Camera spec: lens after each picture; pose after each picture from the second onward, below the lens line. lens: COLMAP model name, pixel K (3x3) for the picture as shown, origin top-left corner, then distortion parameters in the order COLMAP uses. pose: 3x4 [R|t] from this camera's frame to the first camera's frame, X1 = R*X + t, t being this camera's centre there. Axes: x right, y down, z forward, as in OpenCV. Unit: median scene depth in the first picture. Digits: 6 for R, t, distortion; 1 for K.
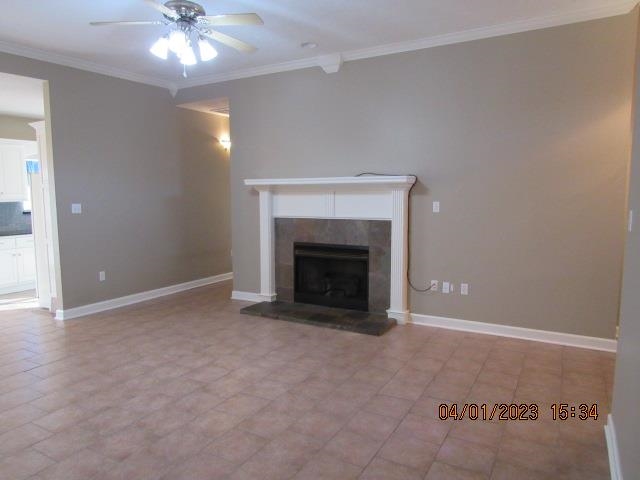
lens RADIAL K [[457.6, 0, 314.4], [0, 457.6, 241.1], [0, 0, 1]] dist [-0.025661, 0.010318]
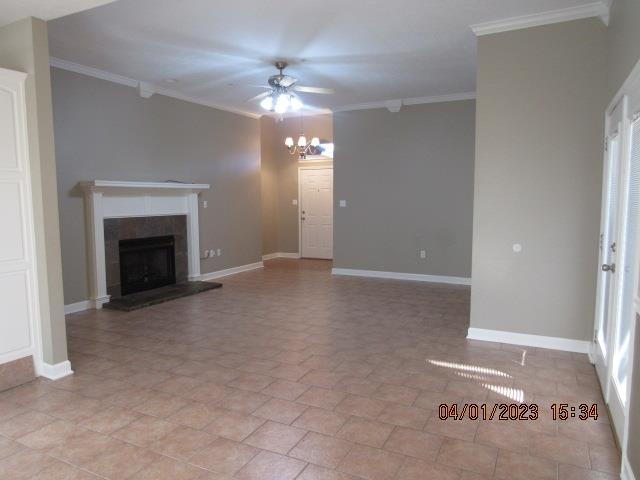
lens RADIAL K [[457.6, 0, 314.4], [0, 457.6, 241.1], [0, 0, 1]] dist [-0.025661, 0.010318]
pose [[-0.057466, -0.085322, 0.994695, -1.256733], [0.109850, 0.989751, 0.091244, -0.048124], [-0.992286, 0.114511, -0.047505, 0.655797]]
